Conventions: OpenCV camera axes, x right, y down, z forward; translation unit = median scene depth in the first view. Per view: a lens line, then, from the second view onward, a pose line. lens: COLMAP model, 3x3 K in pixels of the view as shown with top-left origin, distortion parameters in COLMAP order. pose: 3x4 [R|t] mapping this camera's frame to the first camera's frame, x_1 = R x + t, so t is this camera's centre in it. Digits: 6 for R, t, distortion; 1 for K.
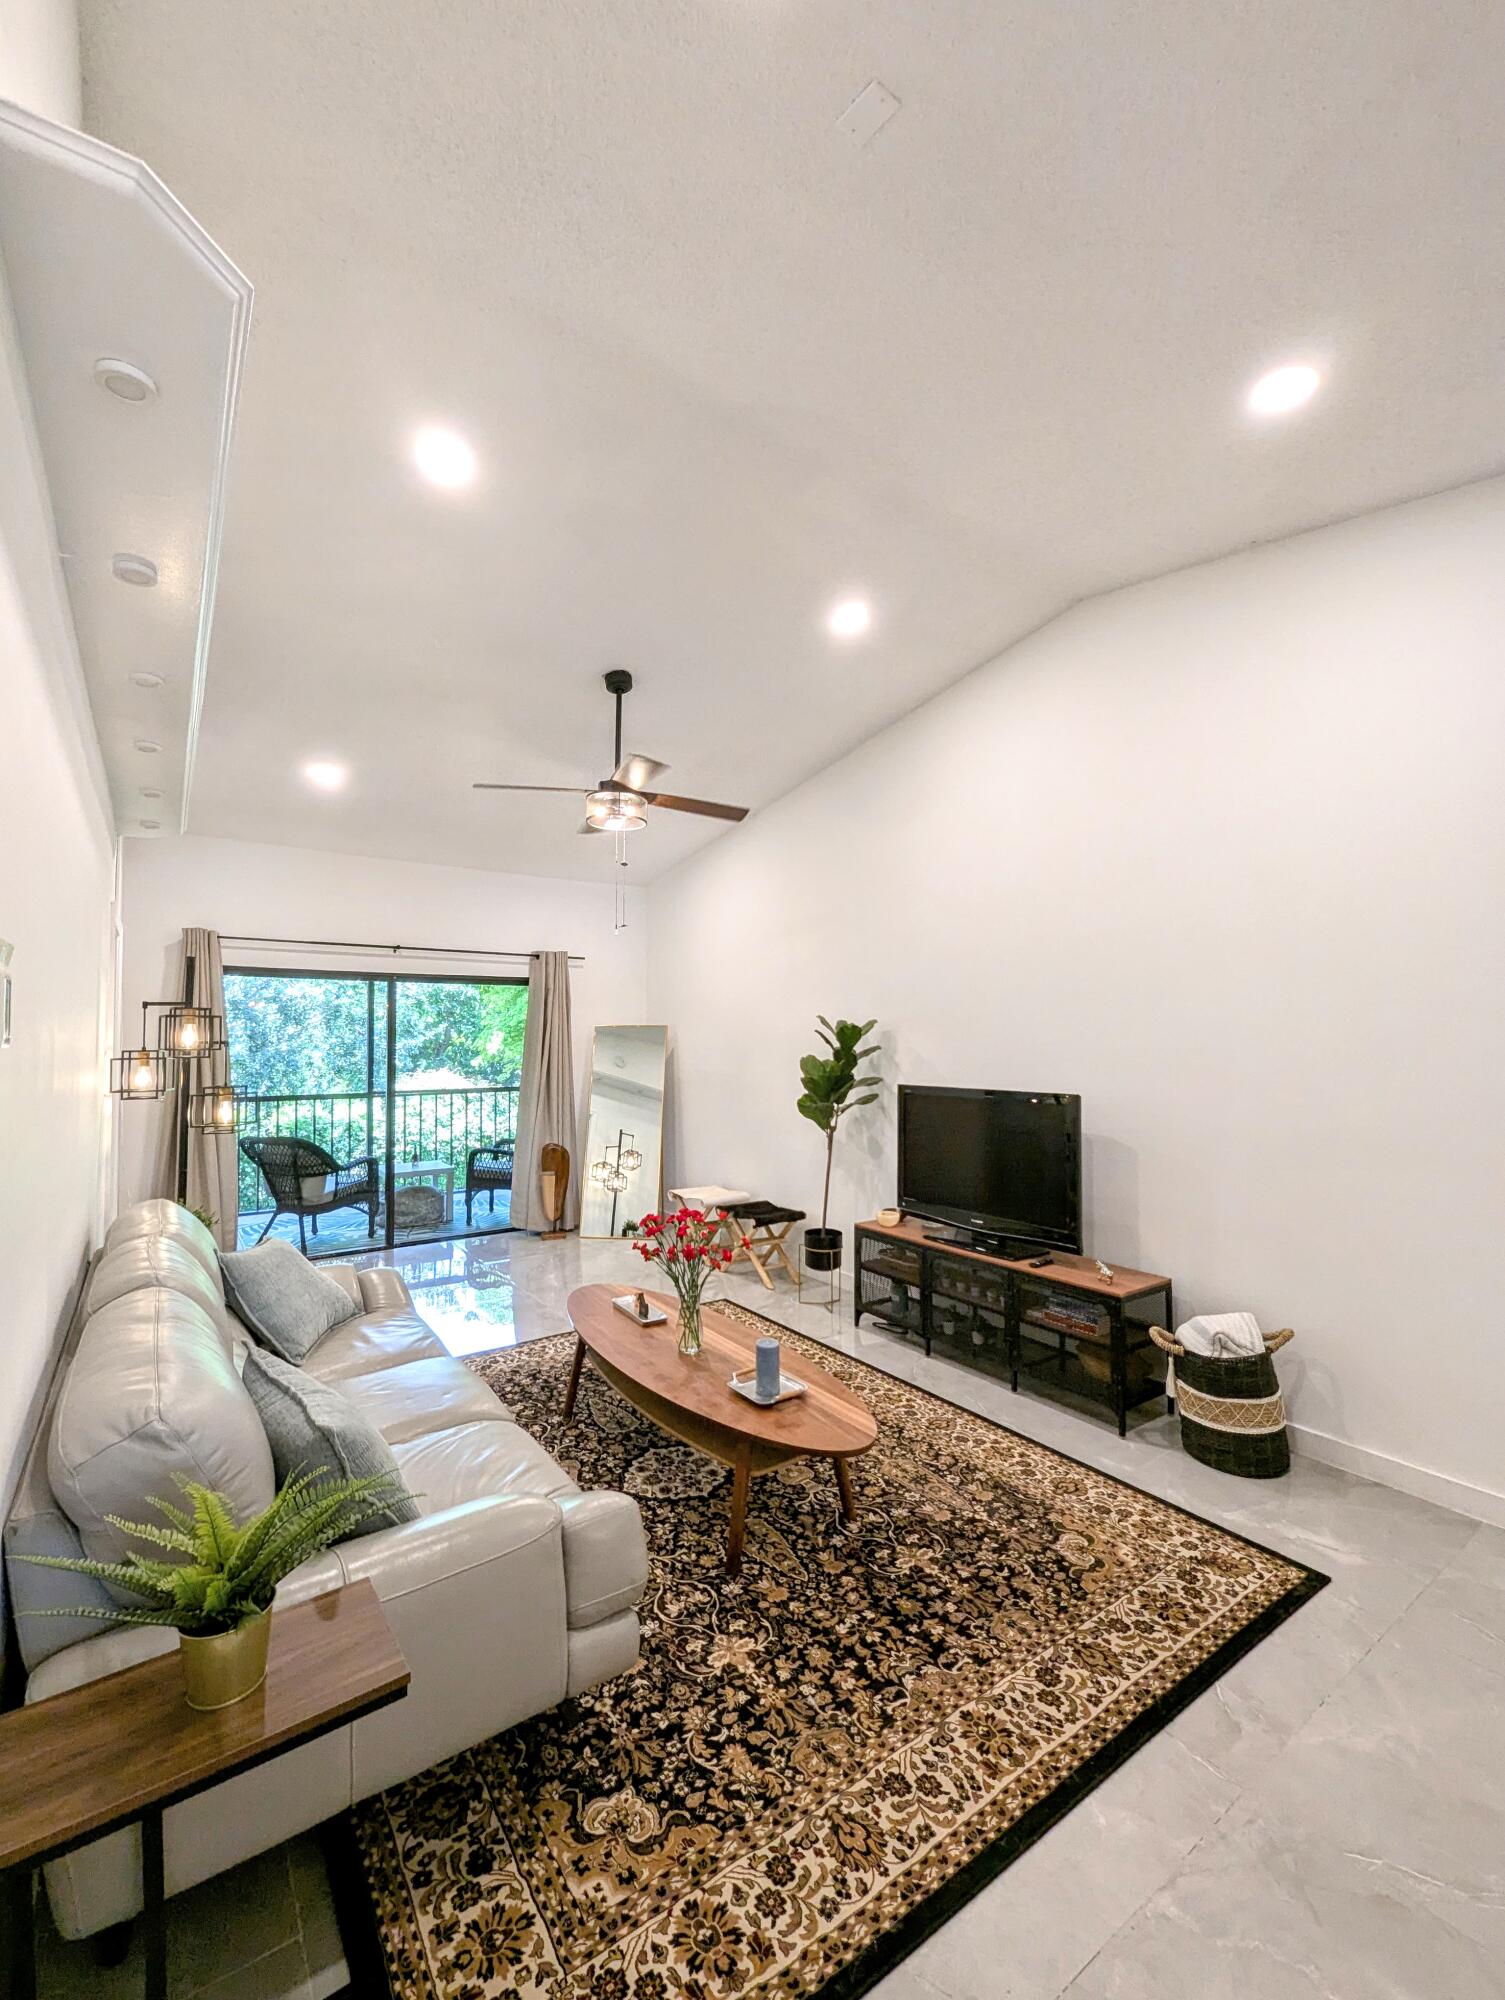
lens RADIAL K [[838.8, 0, 749.2], [0, 838.8, 1014.8], [0, 0, 1]] dist [-0.001789, 0.000320]
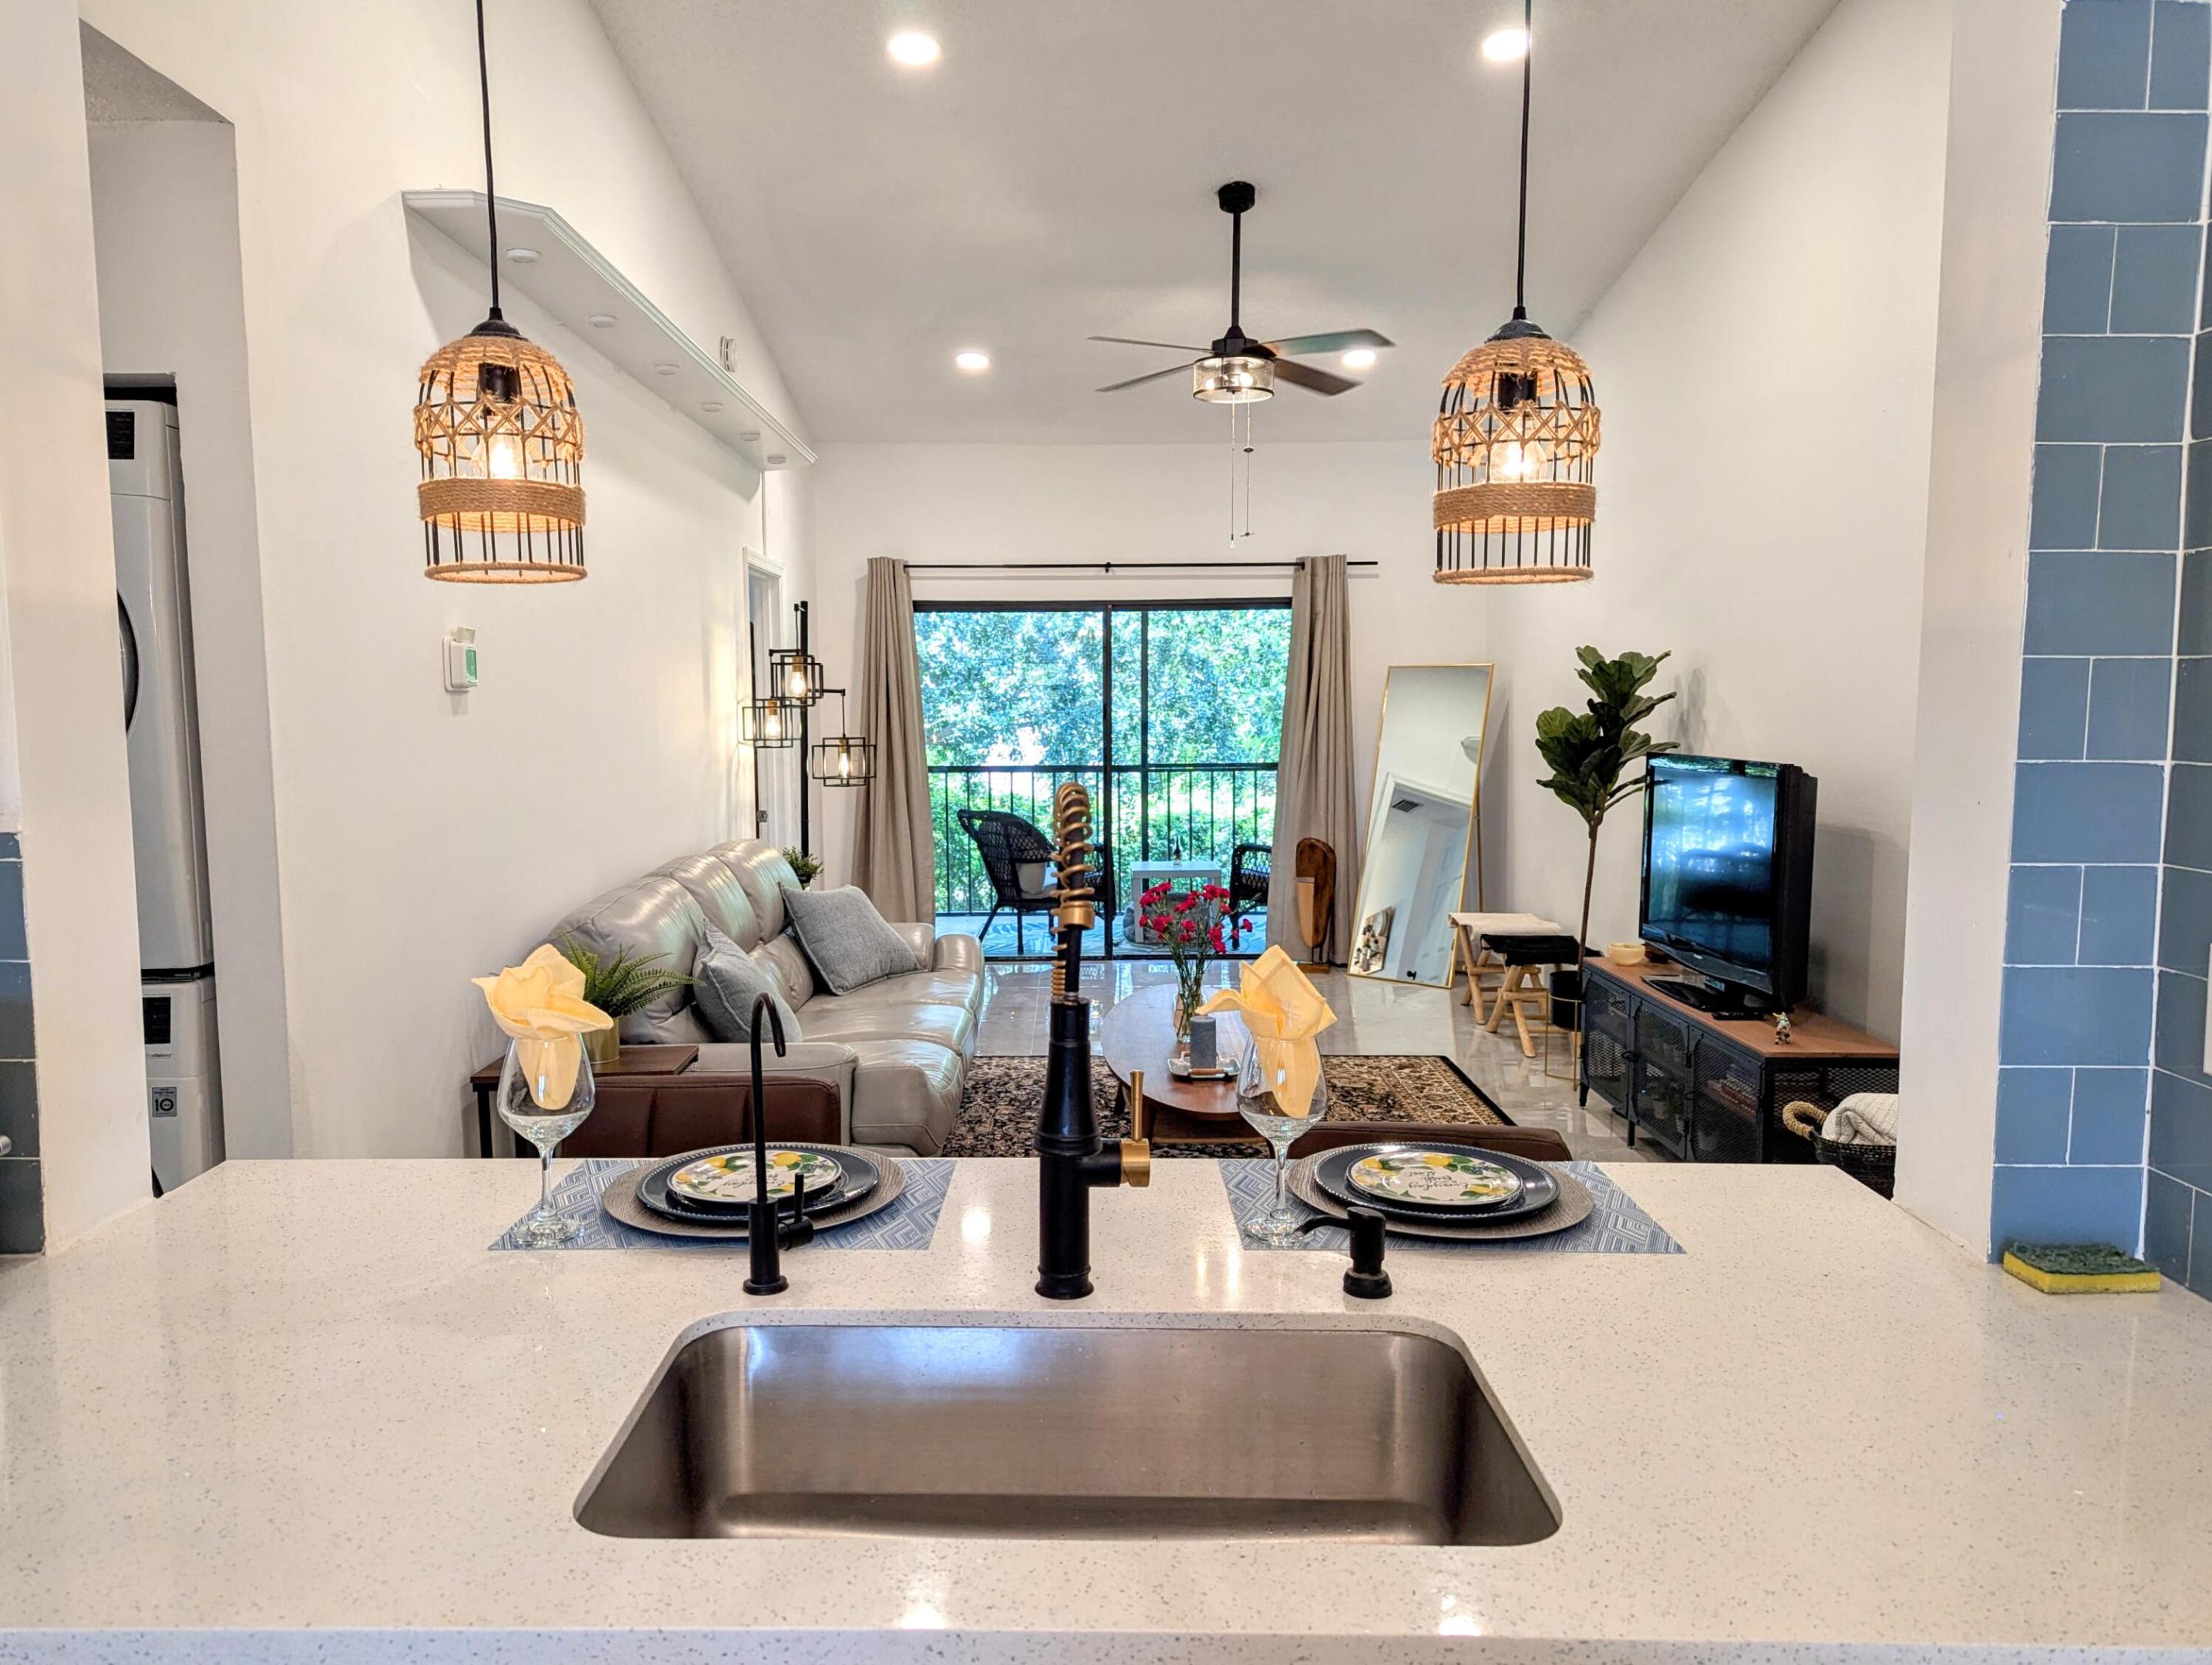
lens RADIAL K [[1560.2, 0, 1046.8], [0, 1560.2, 851.1], [0, 0, 1]] dist [0.056383, -0.042475]
pose [[0.810204, 0.054349, -0.583623, 0.509024], [0.021337, 0.992297, 0.122027, 0.001684], [0.585760, -0.111320, 0.802803, -0.254861]]
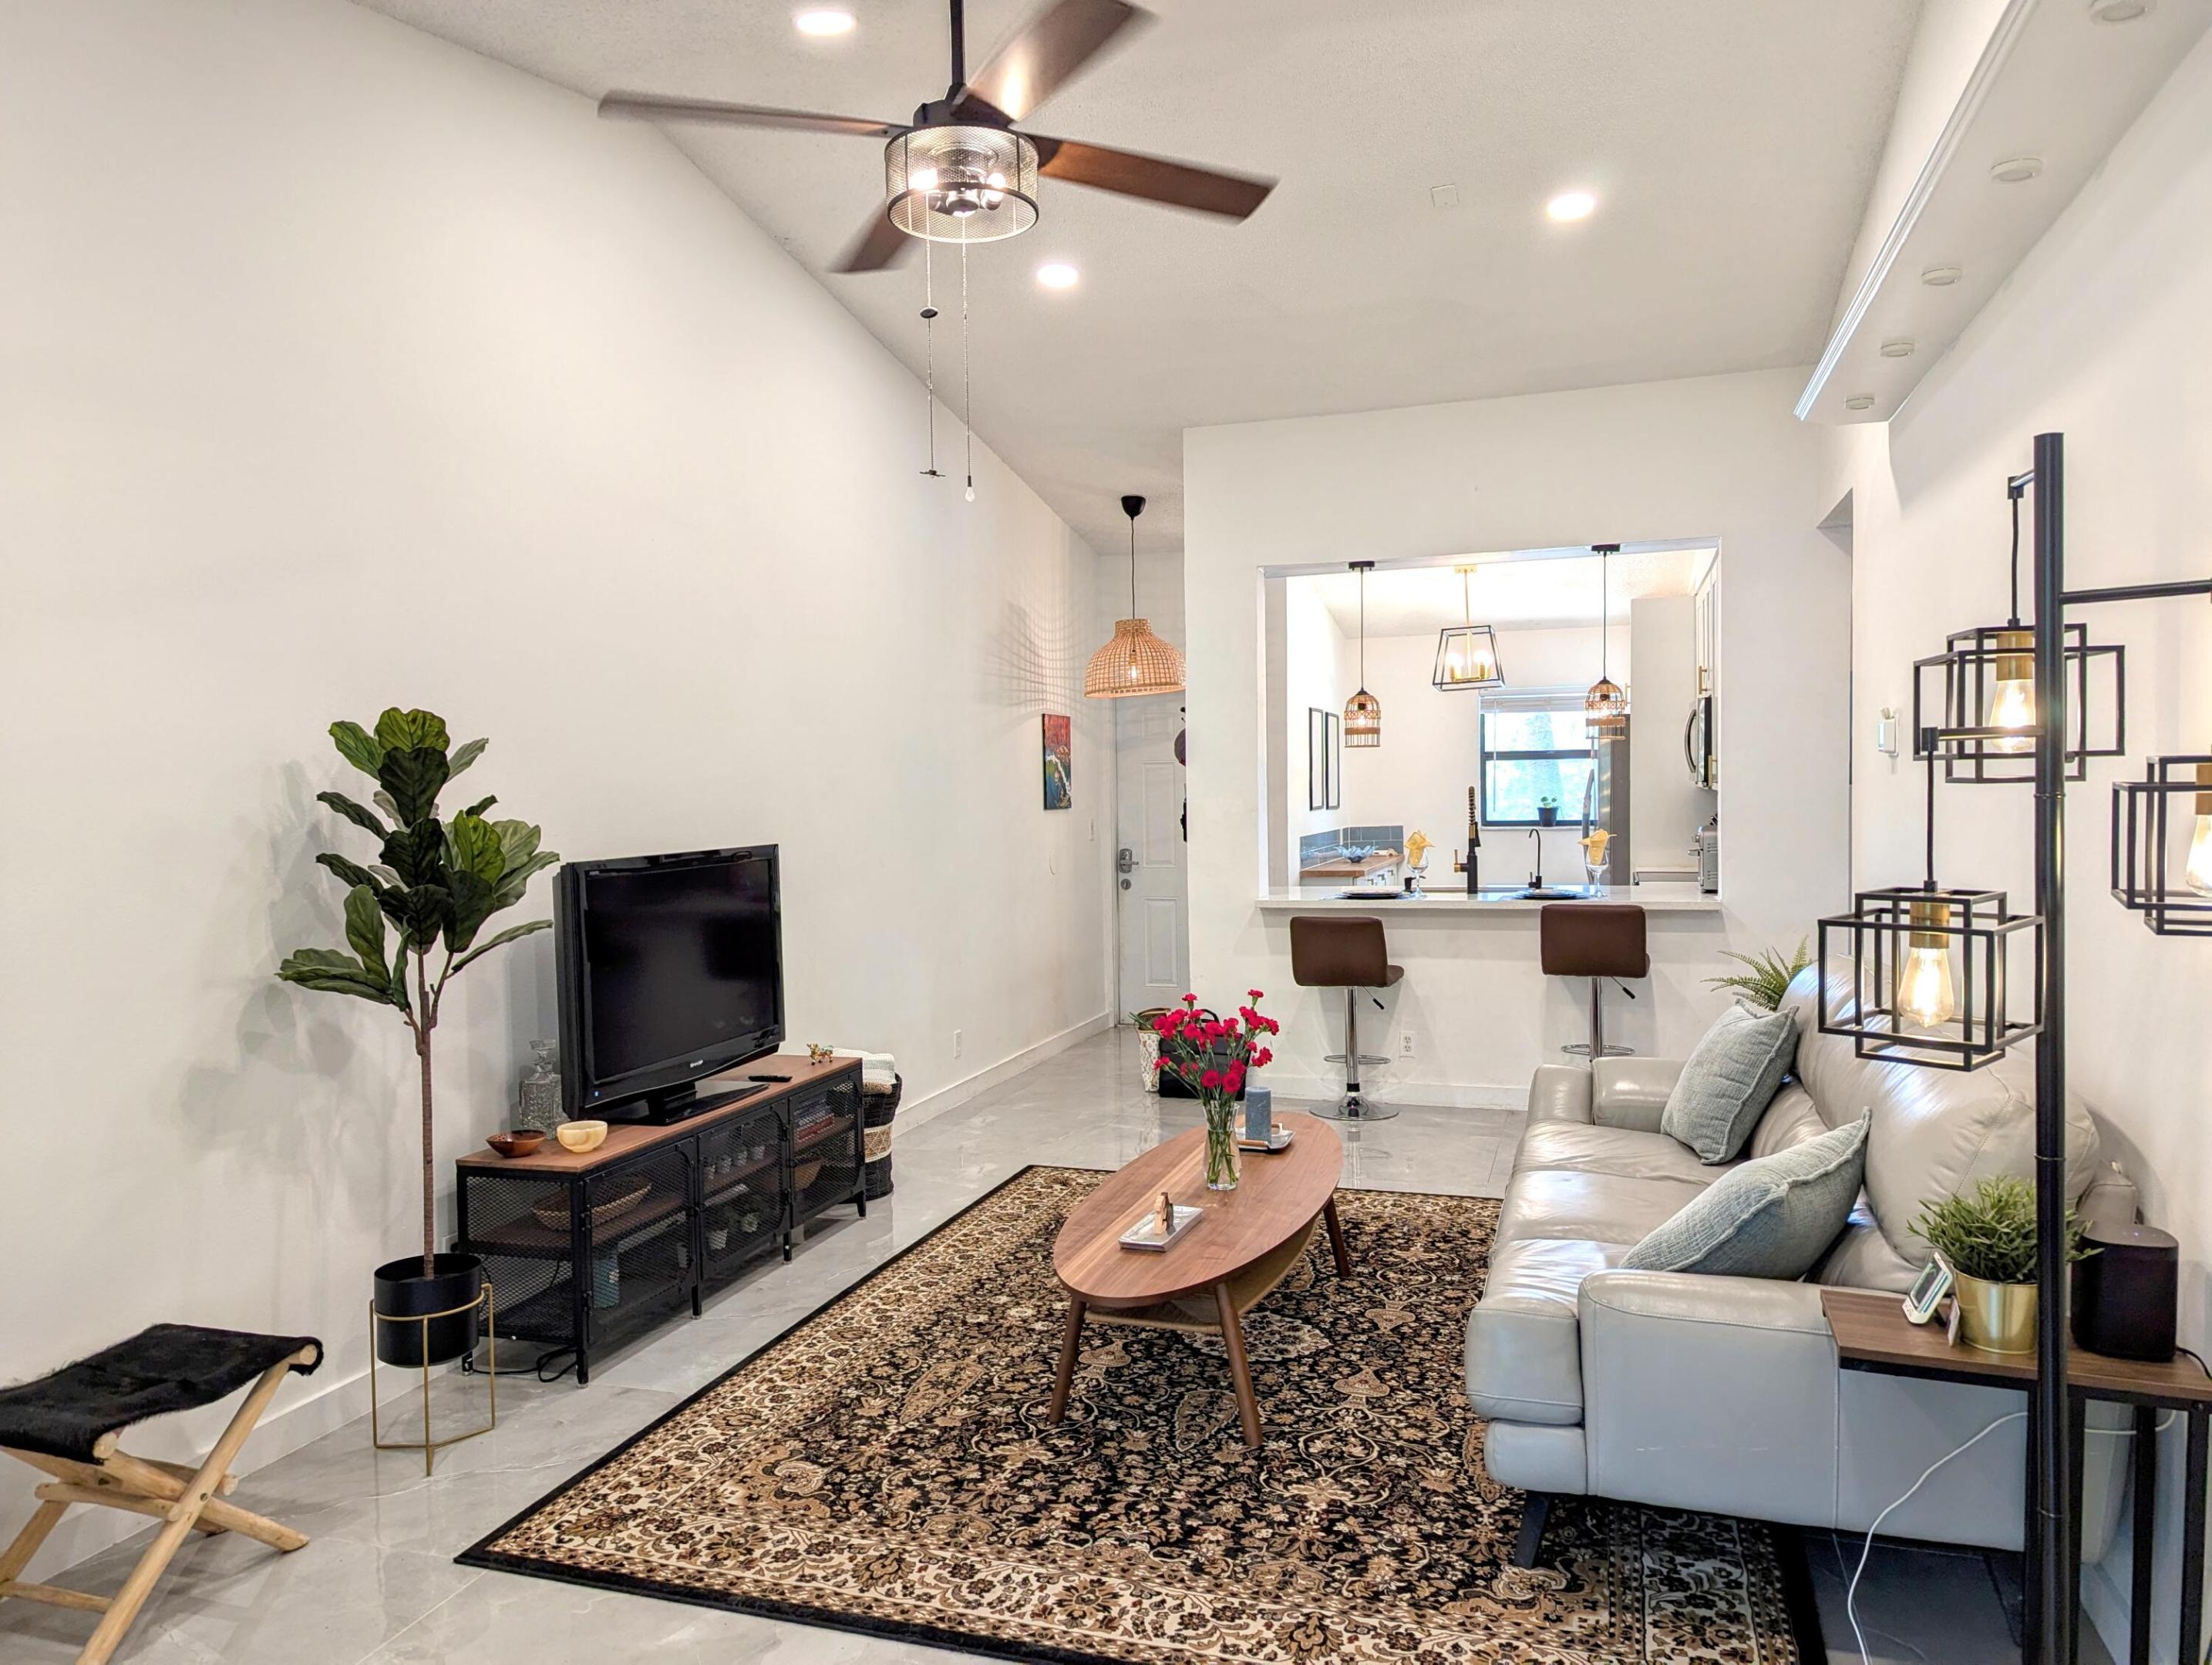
lens RADIAL K [[1560.2, 0, 1104.2], [0, 1560.2, 838.2], [0, 0, 1]] dist [0.056383, -0.042475]
pose [[-0.602921, -0.018741, 0.797581, -0.741481], [-0.005429, 0.999797, 0.019388, 0.049833], [-0.797782, 0.007360, -0.602901, 1.296190]]
